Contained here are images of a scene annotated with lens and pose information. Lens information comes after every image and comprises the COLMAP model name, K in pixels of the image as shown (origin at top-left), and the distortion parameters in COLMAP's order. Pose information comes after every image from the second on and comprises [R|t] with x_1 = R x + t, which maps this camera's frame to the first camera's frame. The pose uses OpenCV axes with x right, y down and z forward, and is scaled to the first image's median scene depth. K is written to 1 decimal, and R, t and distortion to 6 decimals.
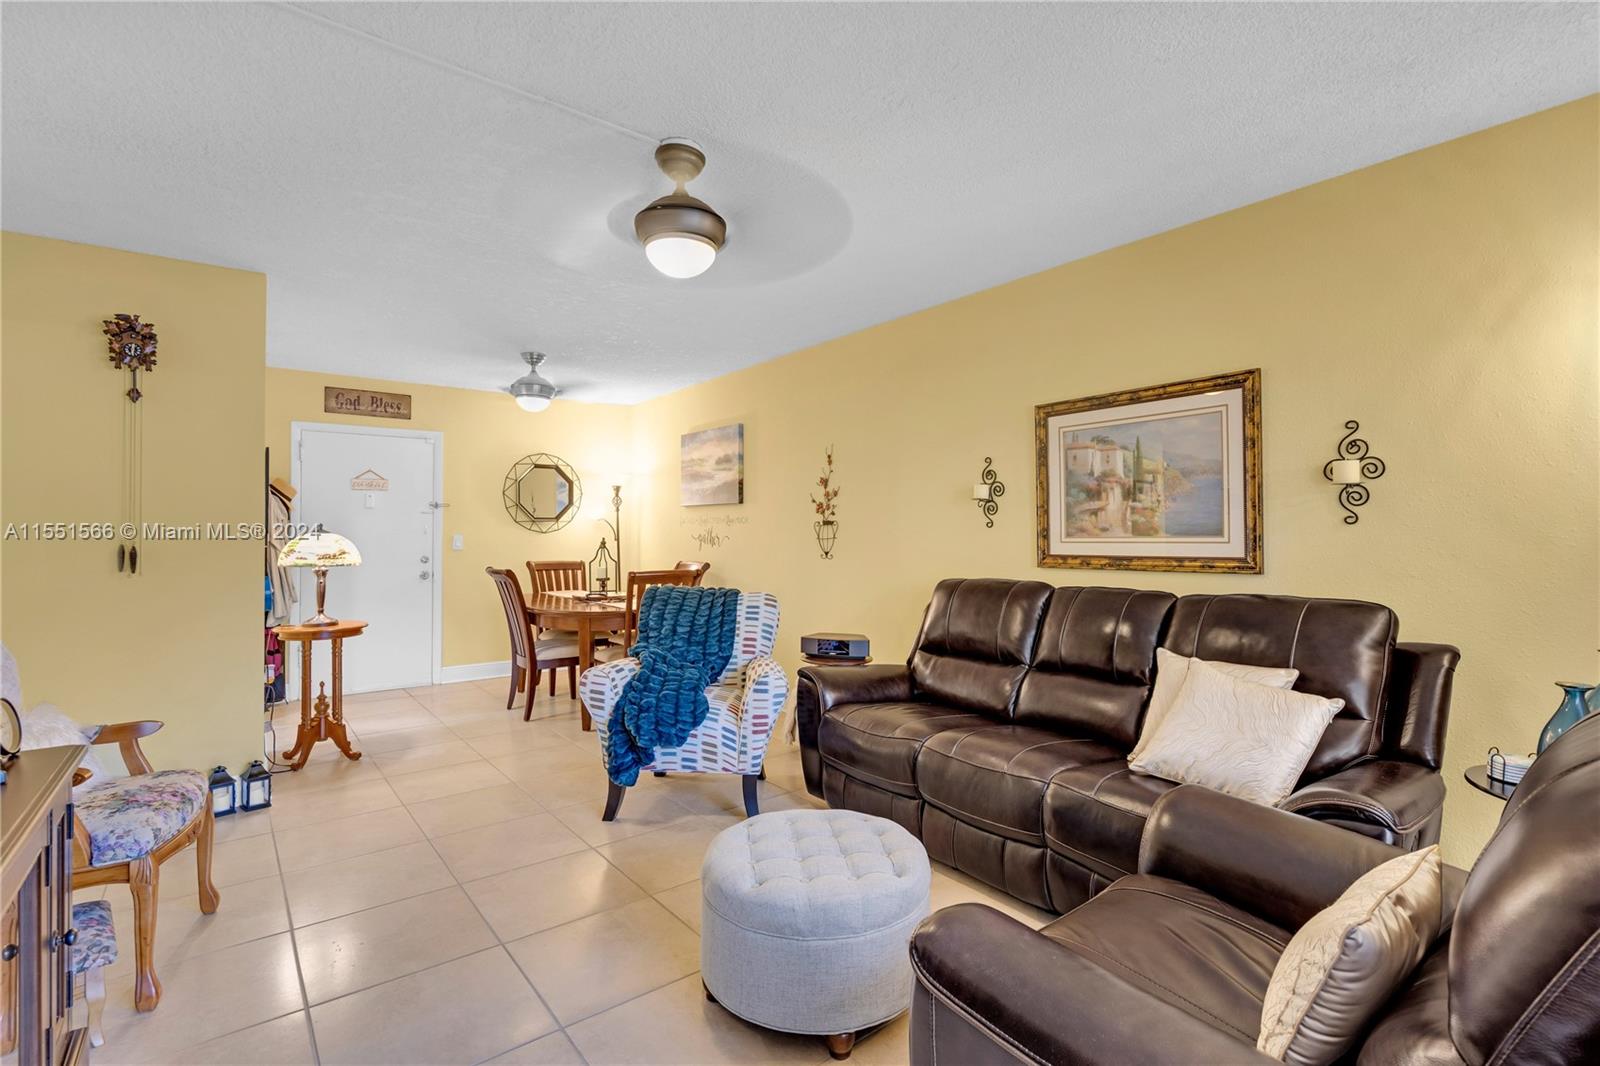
lens RADIAL K [[737.6, 0, 794.1], [0, 737.6, 531.0], [0, 0, 1]] dist [0.001108, 0.000332]
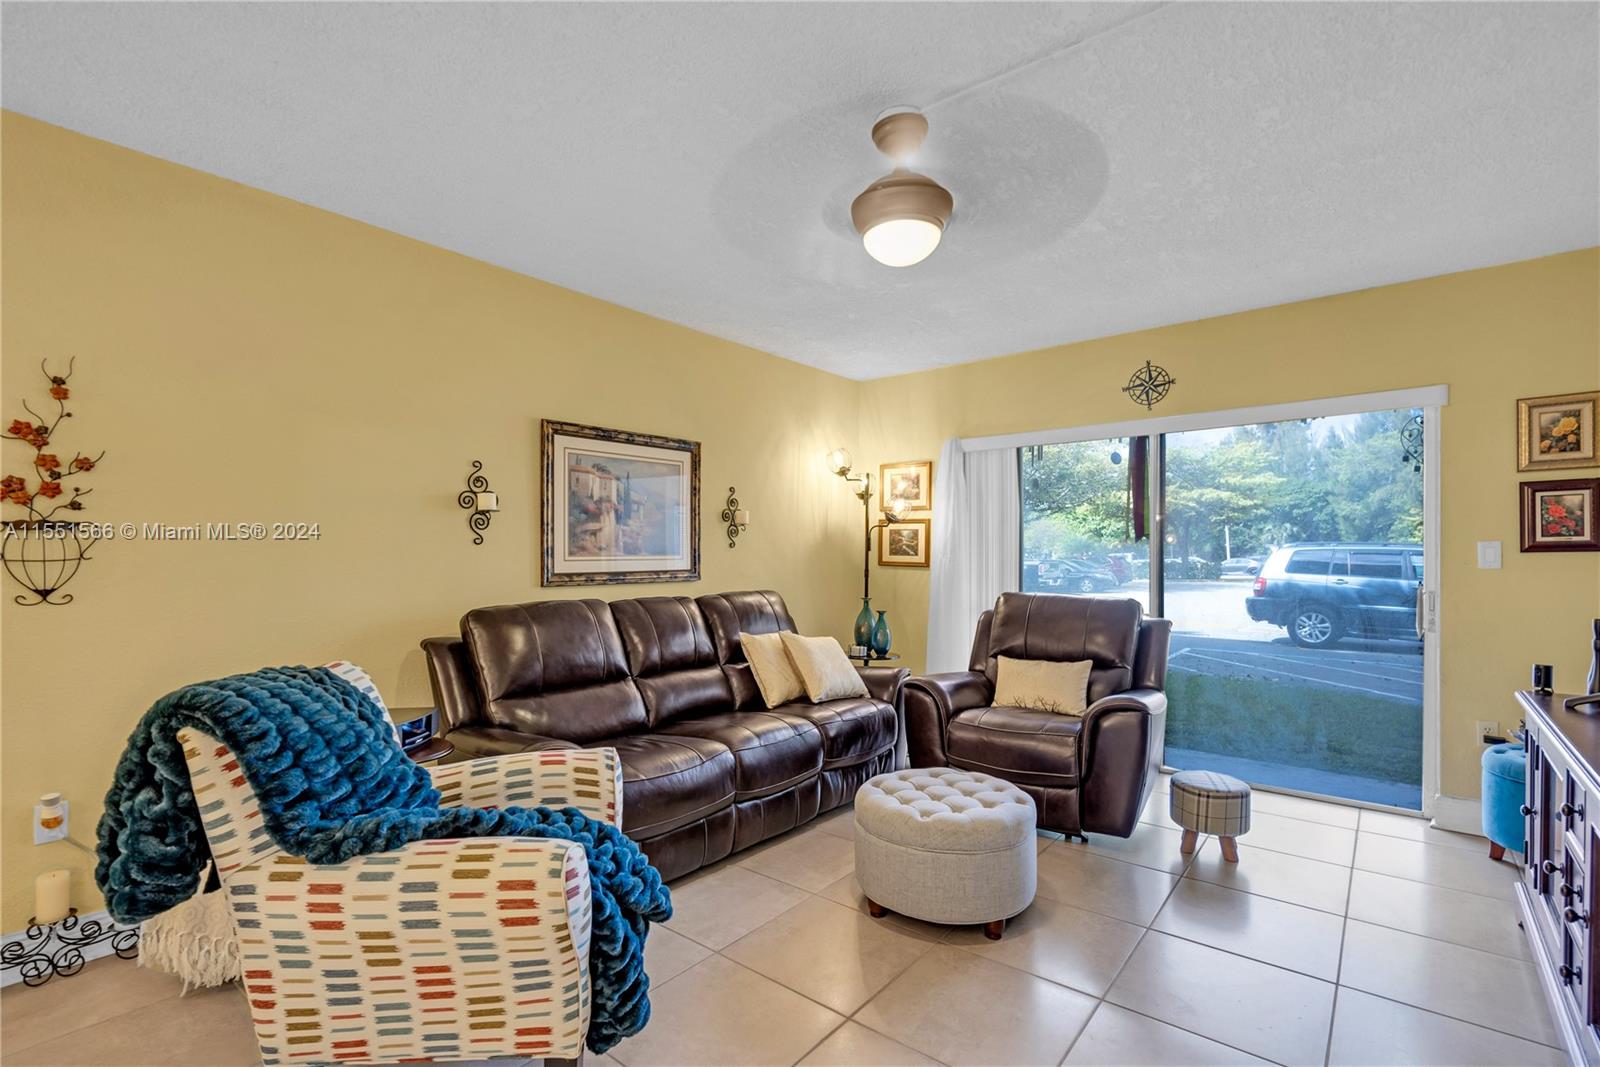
lens RADIAL K [[737.6, 0, 800.6], [0, 737.6, 549.3], [0, 0, 1]] dist [0.001108, 0.000332]
pose [[-0.229239, 0.003866, 0.973362, -0.717884], [-0.009001, 0.999941, -0.006092, 0.002889], [-0.973328, -0.010158, -0.229191, 0.940112]]
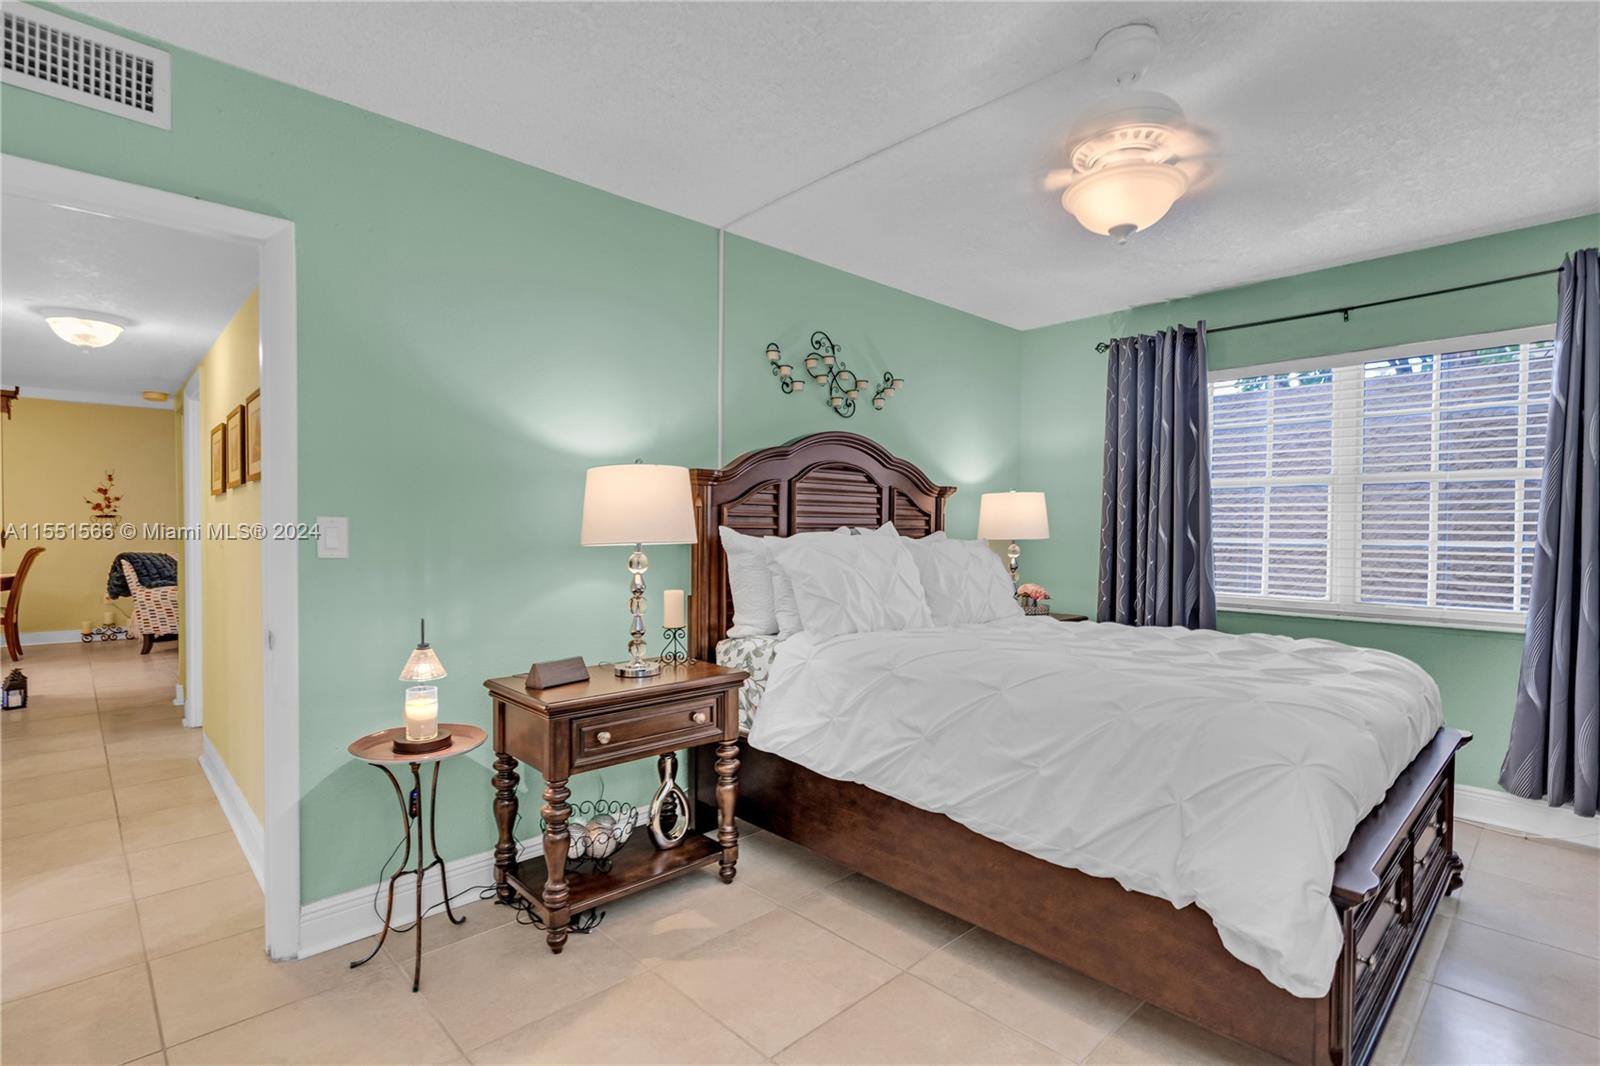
lens RADIAL K [[768.4, 0, 799.9], [0, 768.4, 526.8], [0, 0, 1]] dist [0.003031, 0.000323]
pose [[-0.117407, -0.014178, 0.992983, -2.579597], [-0.018439, 0.999757, 0.012095, -0.053058], [-0.992913, -0.016890, -0.117640, -0.430254]]
